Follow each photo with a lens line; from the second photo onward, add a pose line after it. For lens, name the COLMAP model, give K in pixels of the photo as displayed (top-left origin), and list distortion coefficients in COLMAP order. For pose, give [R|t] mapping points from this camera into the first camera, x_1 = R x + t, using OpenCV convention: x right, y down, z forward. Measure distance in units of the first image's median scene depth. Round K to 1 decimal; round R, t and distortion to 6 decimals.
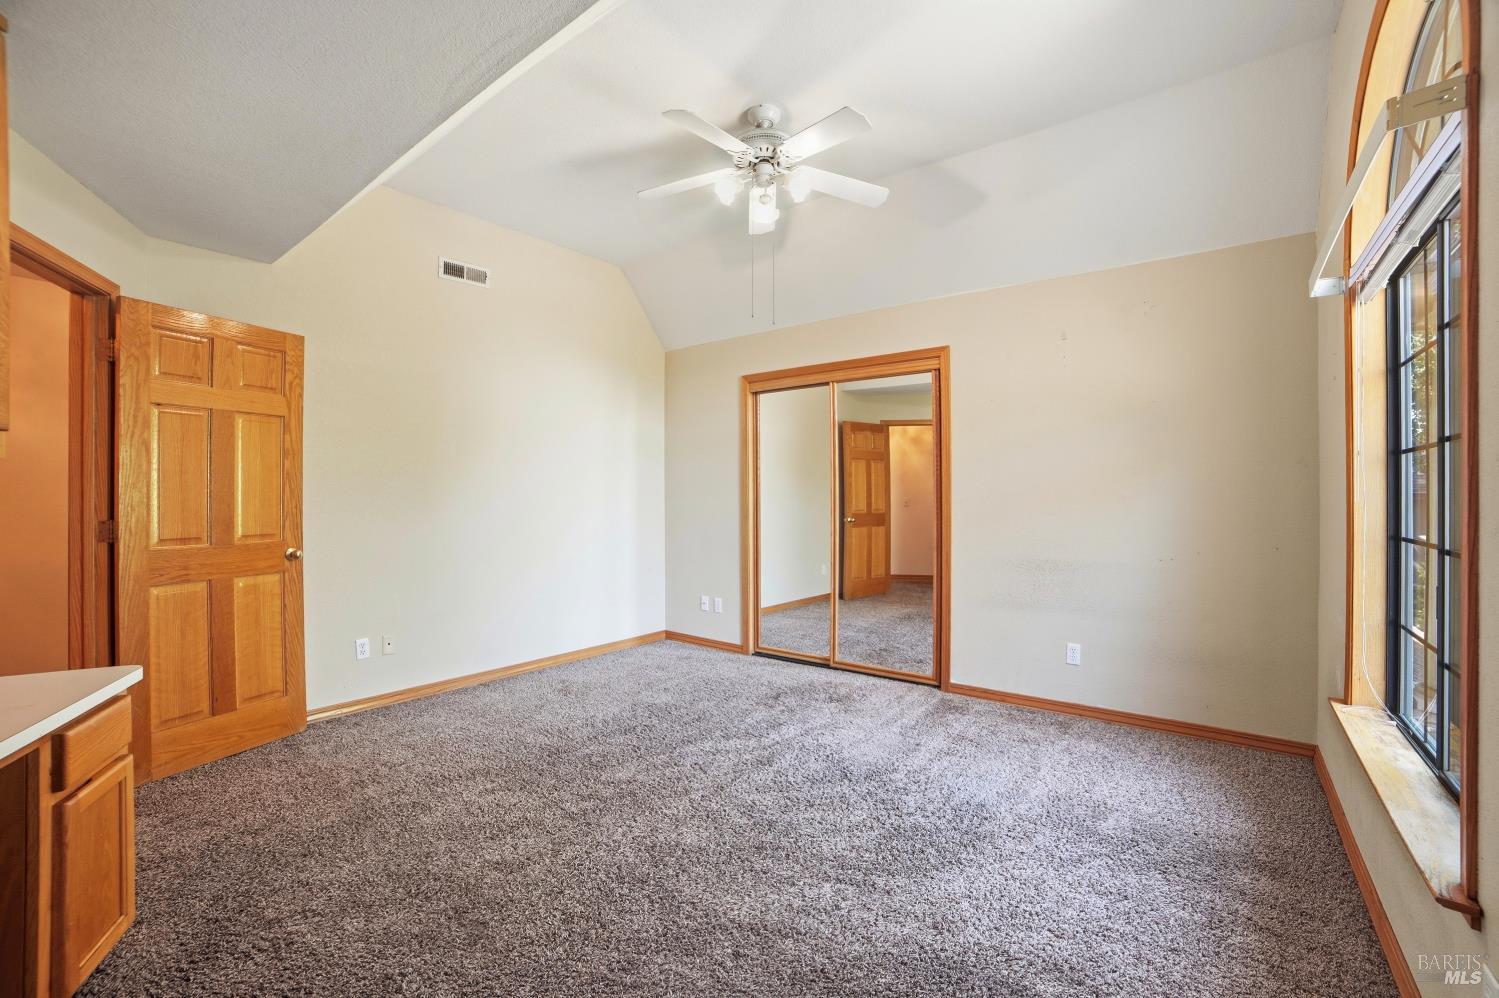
lens RADIAL K [[628.9, 0, 756.8], [0, 628.9, 494.9], [0, 0, 1]] dist [-0.095146, 0.033593]
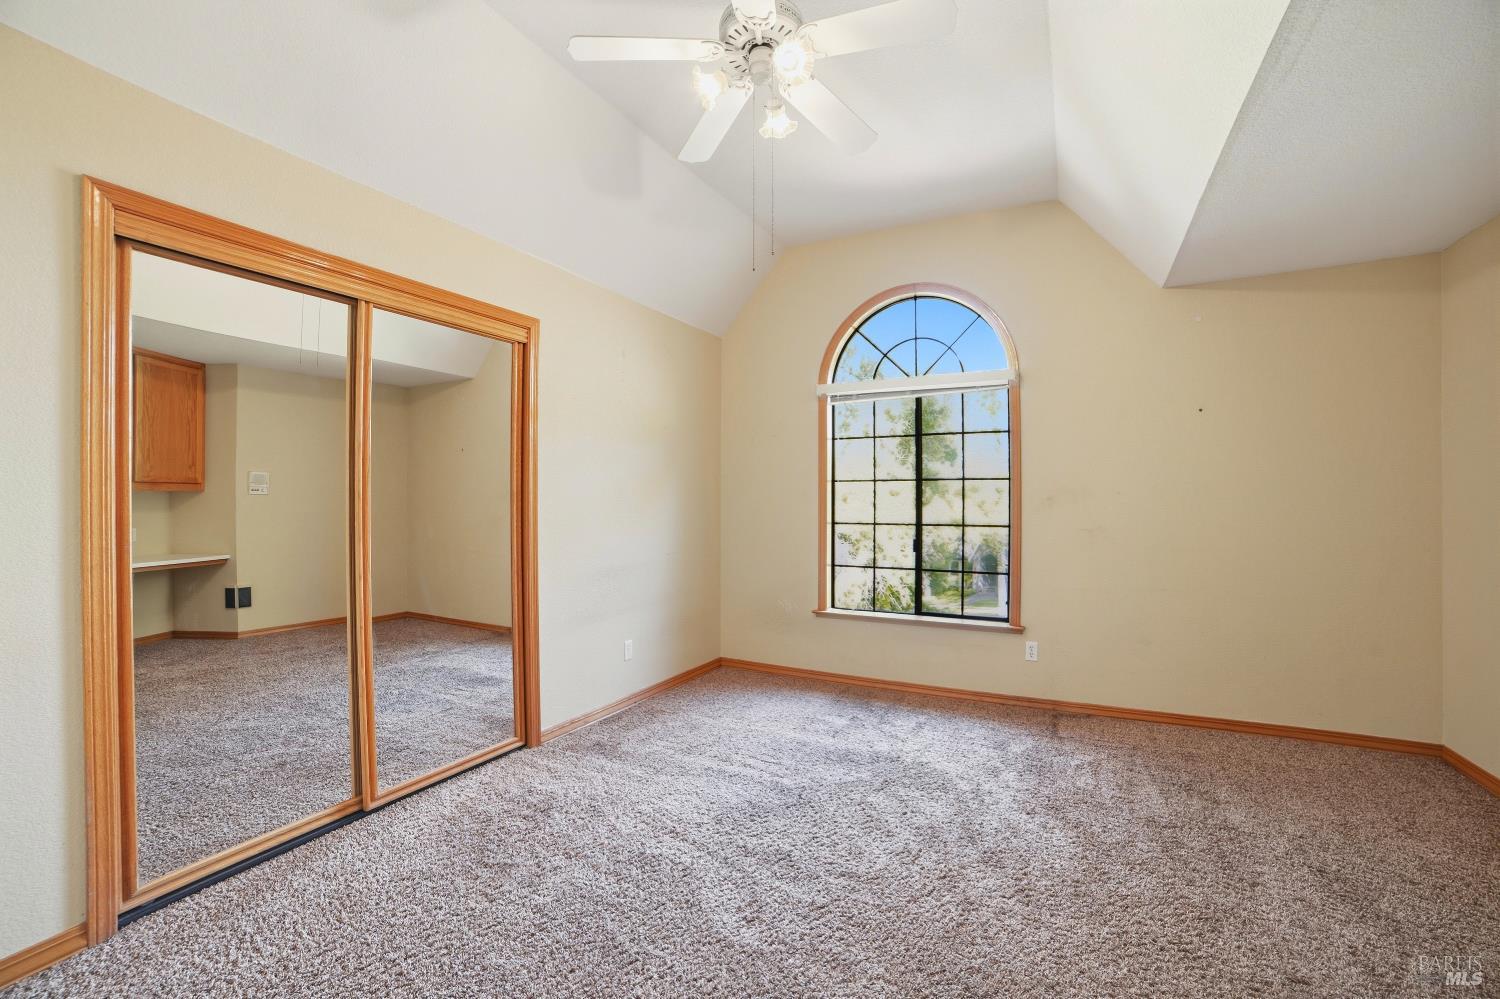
lens RADIAL K [[629.3, 0, 757.3], [0, 629.3, 495.4], [0, 0, 1]] dist [-0.095146, 0.033593]
pose [[-0.185092, -0.000910, 0.982721, -0.635448], [-0.006350, 0.999980, -0.000270, -0.014317], [-0.982701, -0.006290, -0.185094, 1.025875]]
